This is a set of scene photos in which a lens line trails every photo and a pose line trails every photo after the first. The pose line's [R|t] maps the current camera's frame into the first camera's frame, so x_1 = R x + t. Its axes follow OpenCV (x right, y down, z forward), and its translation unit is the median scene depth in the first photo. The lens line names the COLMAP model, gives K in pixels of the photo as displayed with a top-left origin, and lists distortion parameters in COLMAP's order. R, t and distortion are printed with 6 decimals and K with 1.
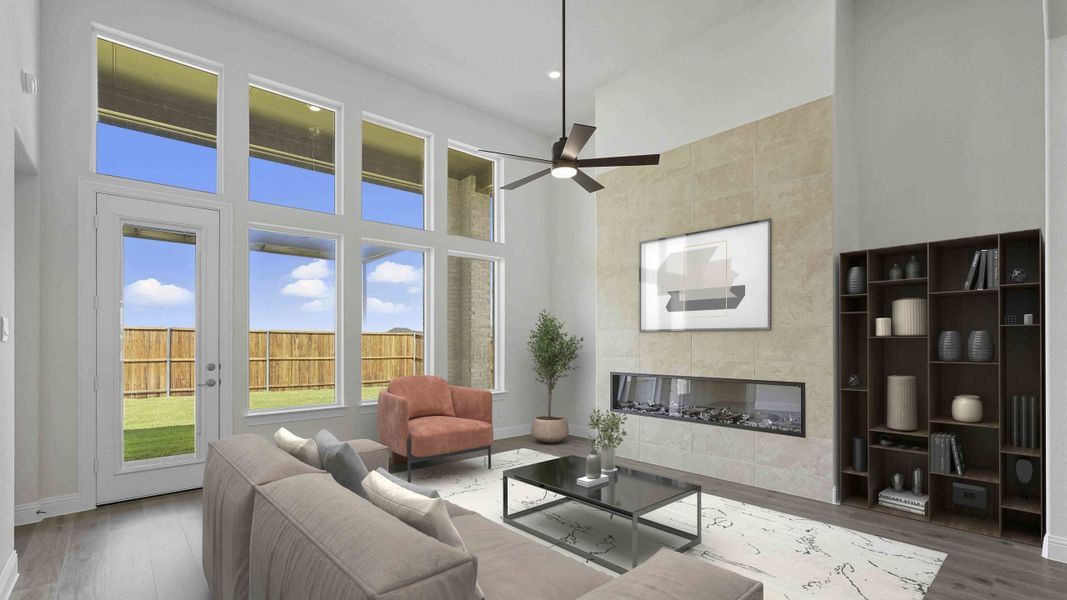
lens RADIAL K [[361.5, 0, 437.6], [0, 361.5, 344.5], [0, 0, 1]] dist [-0.001791, -0.000048]
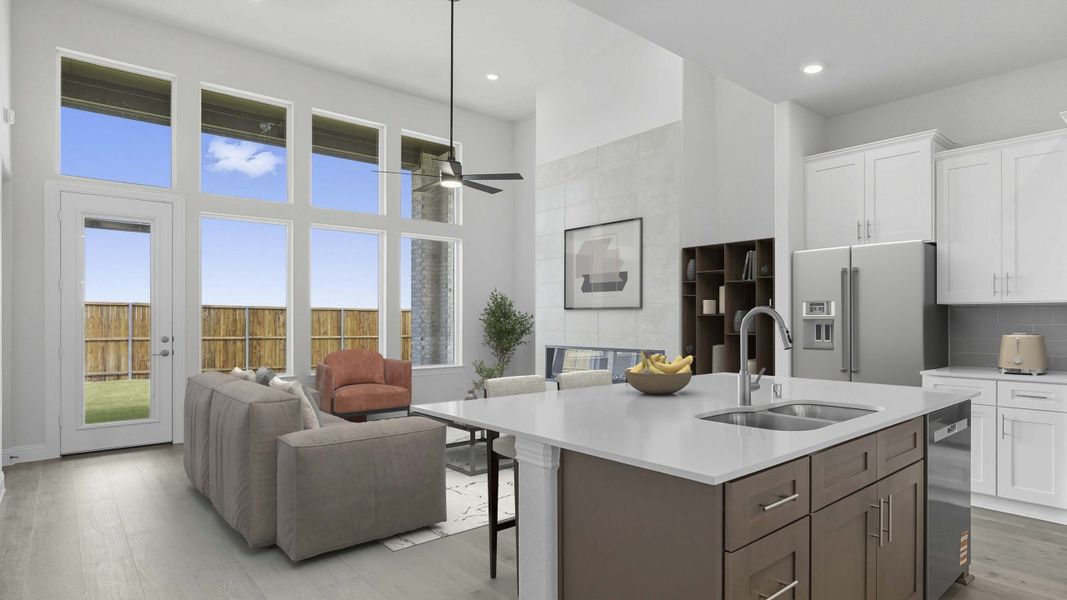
lens RADIAL K [[475.2, 0, 530.3], [0, 475.2, 323.7], [0, 0, 1]] dist [-0.000004, 0.000404]
pose [[0.998672, 0.000801, 0.051507, 0.355876], [-0.000818, 1.000000, 0.000312, 0.006899], [-0.051507, -0.000354, 0.998673, -0.441862]]
